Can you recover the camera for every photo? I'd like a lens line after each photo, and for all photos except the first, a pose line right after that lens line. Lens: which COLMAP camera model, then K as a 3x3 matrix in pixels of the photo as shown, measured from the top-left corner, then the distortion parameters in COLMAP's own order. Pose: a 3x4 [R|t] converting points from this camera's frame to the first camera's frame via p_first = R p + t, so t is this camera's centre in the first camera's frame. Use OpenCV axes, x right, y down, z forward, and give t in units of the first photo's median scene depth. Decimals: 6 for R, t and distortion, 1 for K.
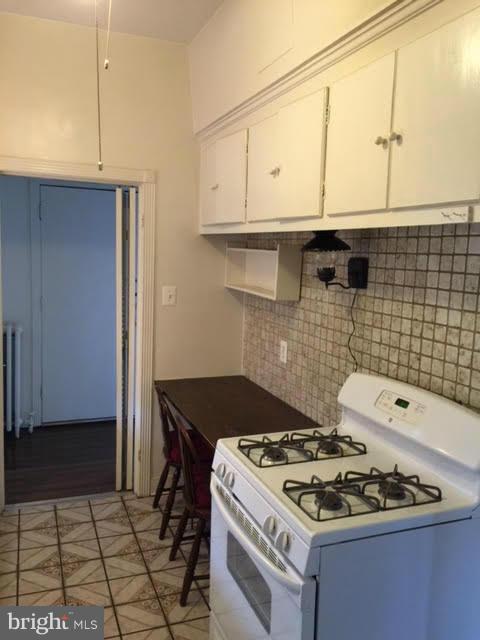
lens RADIAL K [[538.9, 0, 240.9], [0, 538.9, 318.1], [0, 0, 1]] dist [0.069218, -0.088600]
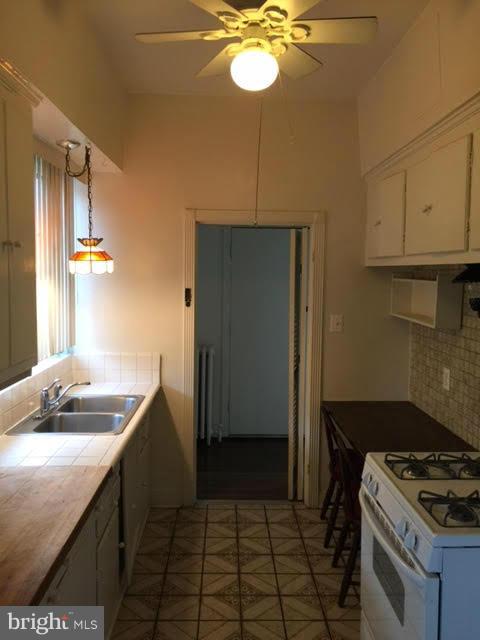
lens RADIAL K [[538.9, 0, 240.9], [0, 538.9, 318.1], [0, 0, 1]] dist [0.069218, -0.088600]
pose [[0.941264, 0.003071, -0.337657, 0.064741], [-0.019945, 0.998718, -0.046516, 0.002989], [0.337081, 0.050519, 0.940119, -0.111046]]
